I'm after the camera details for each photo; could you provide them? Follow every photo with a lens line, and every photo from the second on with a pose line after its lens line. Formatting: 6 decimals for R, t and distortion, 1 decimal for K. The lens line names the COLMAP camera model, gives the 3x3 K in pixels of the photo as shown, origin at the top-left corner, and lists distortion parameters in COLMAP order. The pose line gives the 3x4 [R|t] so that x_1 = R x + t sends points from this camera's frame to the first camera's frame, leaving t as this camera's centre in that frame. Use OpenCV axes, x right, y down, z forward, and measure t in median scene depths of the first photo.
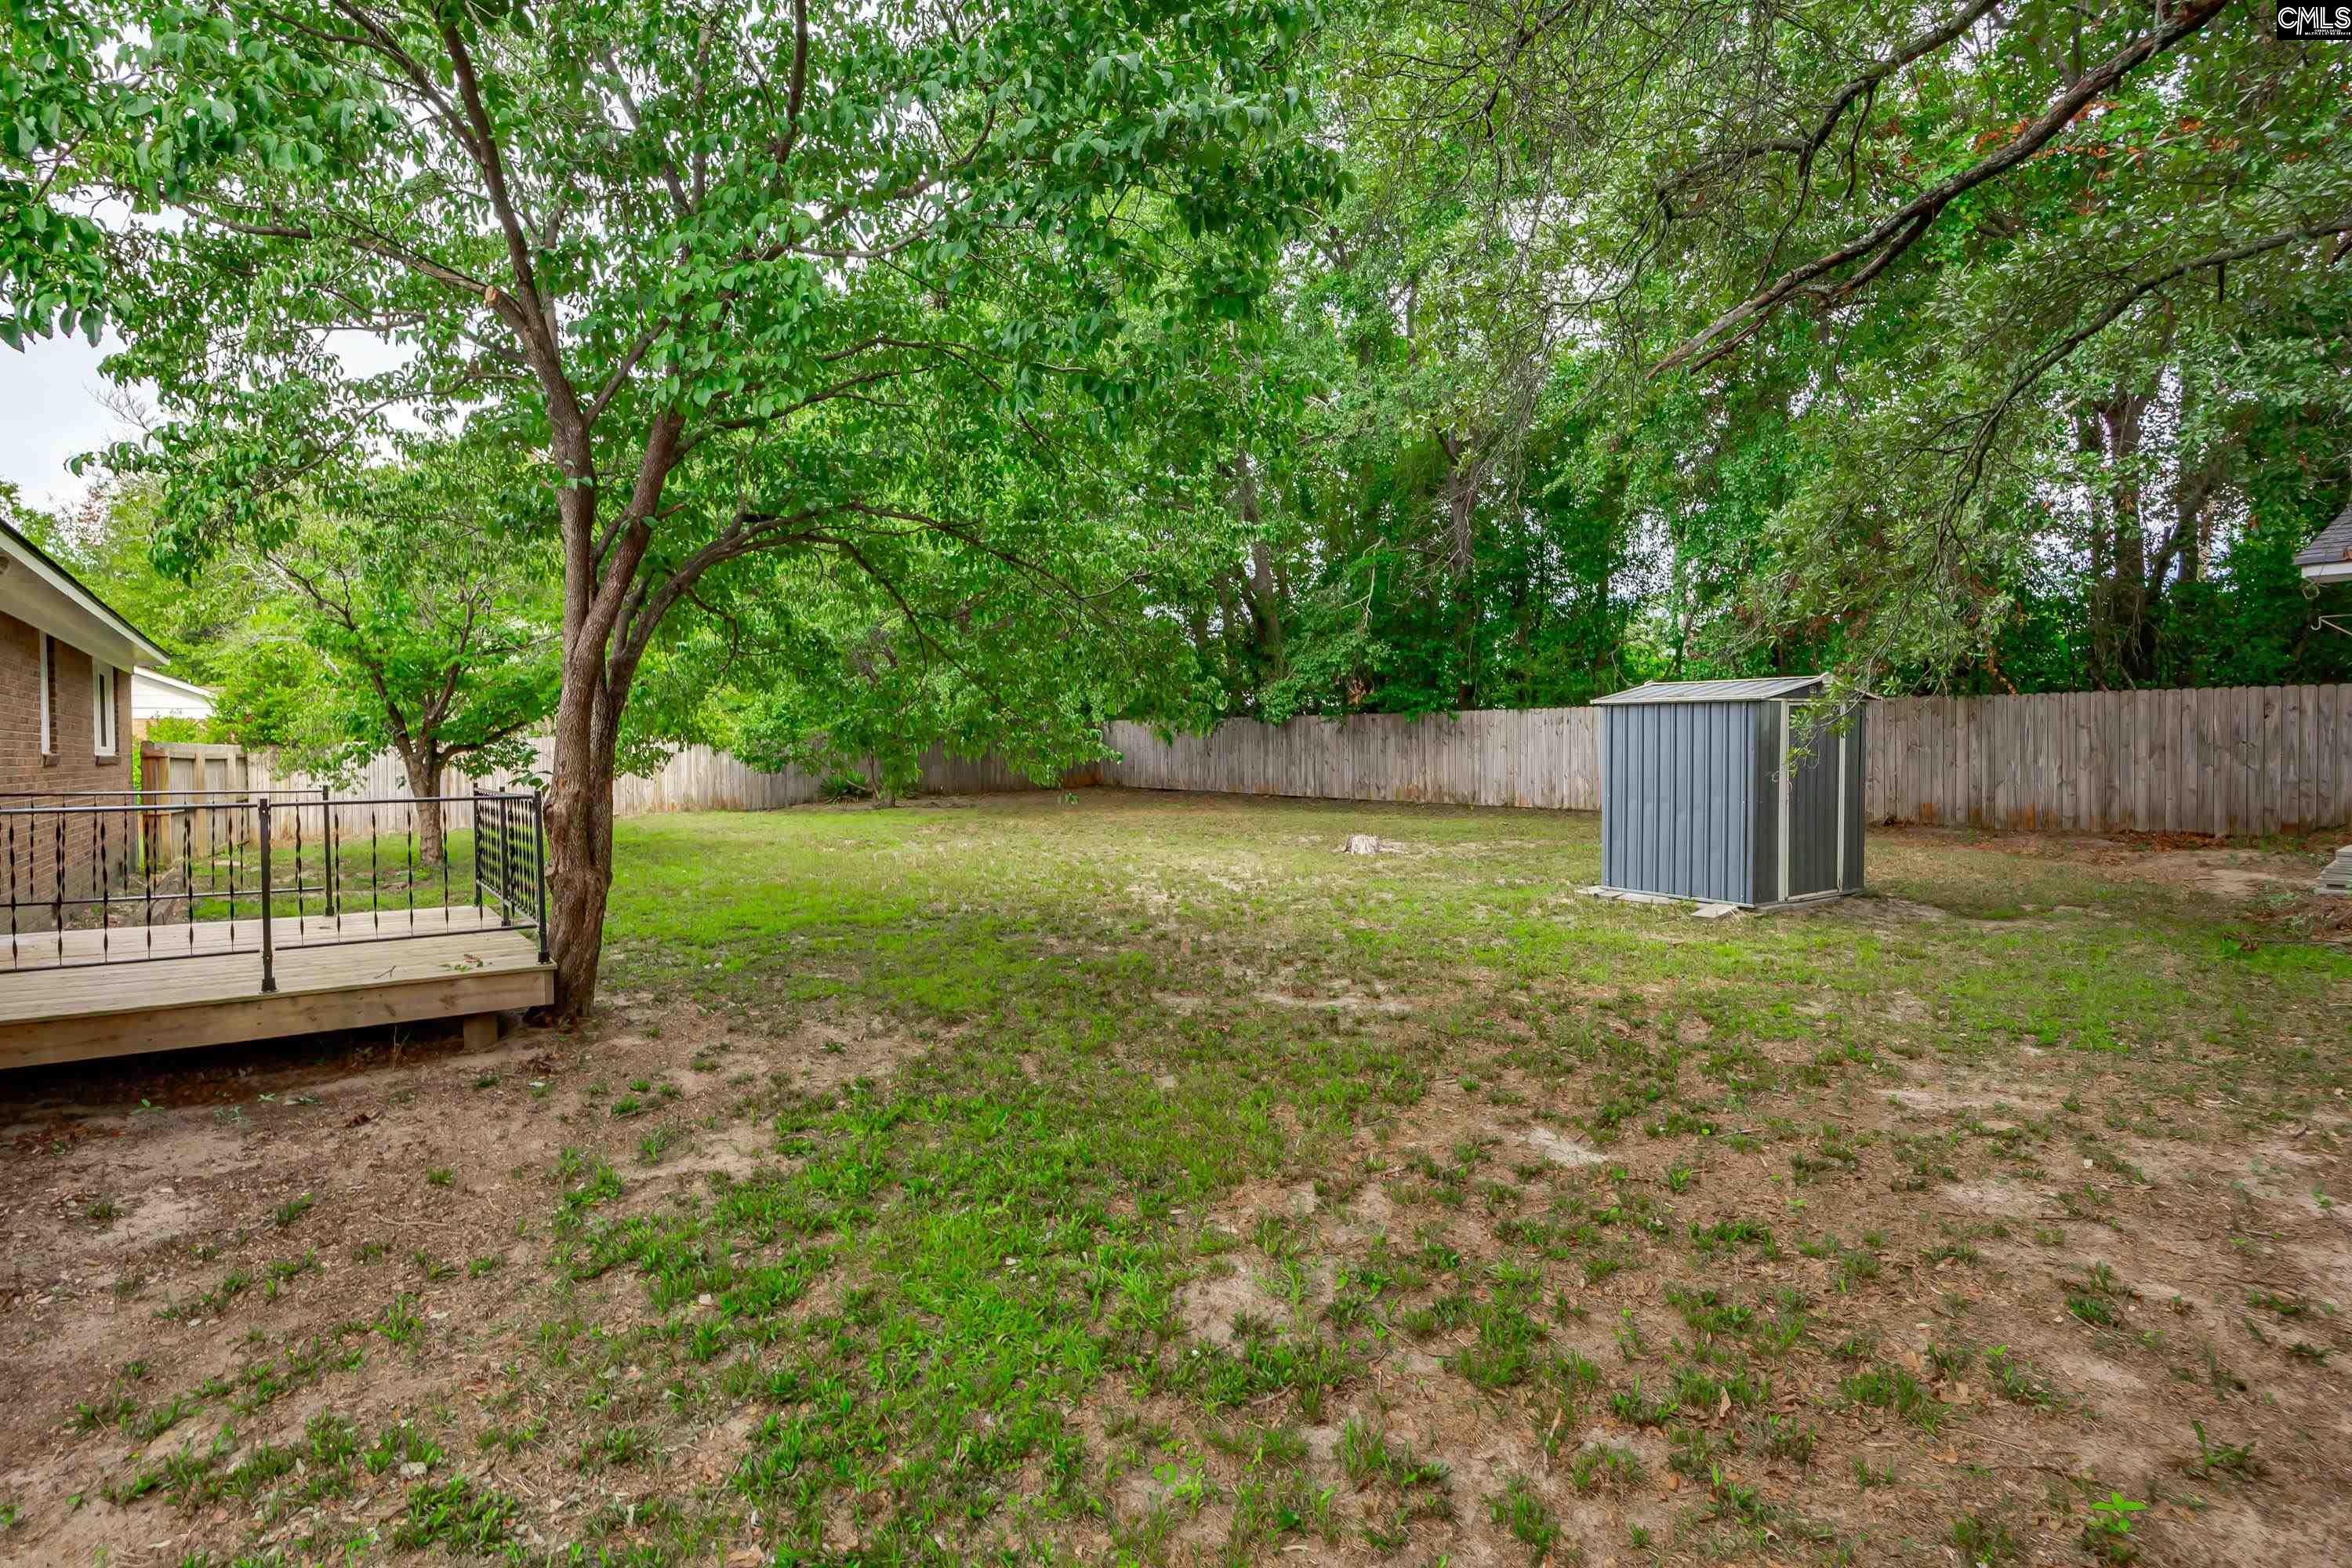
lens RADIAL K [[1076.5, 0, 1190.4], [0, 1076.5, 805.6], [0, 0, 1]] dist [-0.003311, -0.000282]
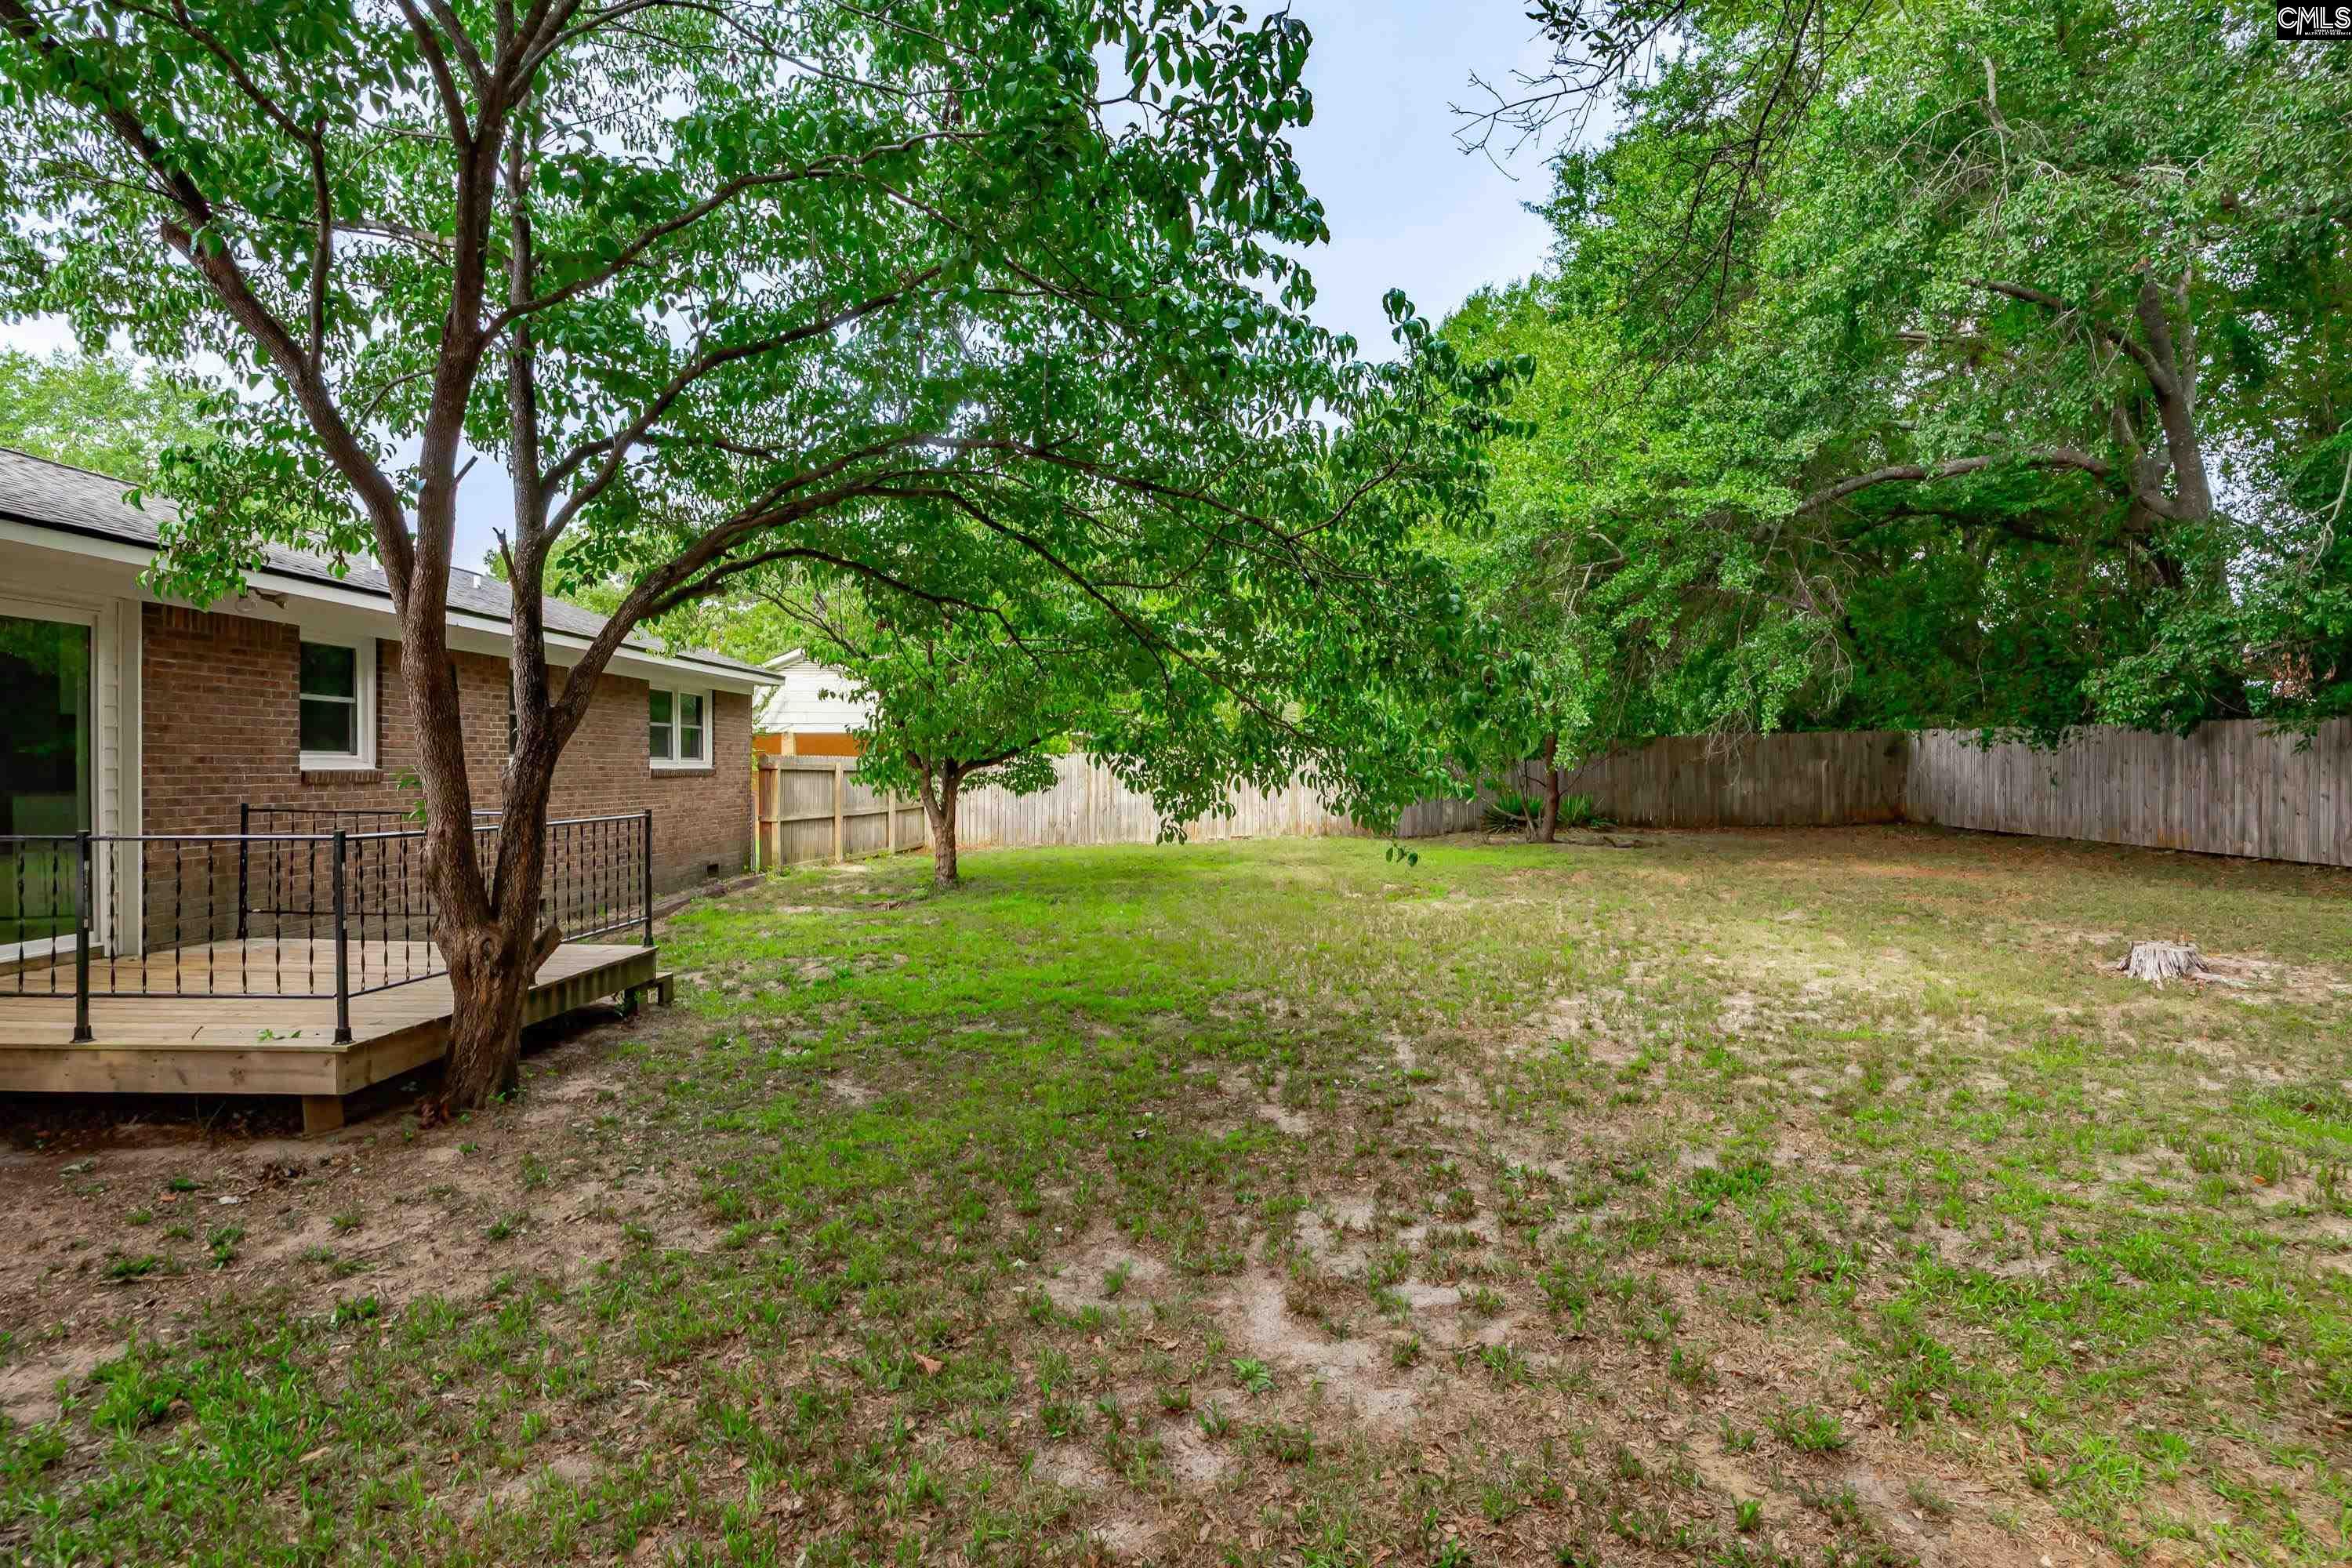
lens RADIAL K [[1316.2, 0, 1176.0], [0, 1316.2, 784.0], [0, 0, 1]] dist [0.002587, 0.001005]
pose [[0.807992, 0.018282, -0.588910, 0.485211], [-0.040666, 0.998865, -0.024786, -0.048345], [0.587789, 0.043976, 0.807818, 0.569584]]
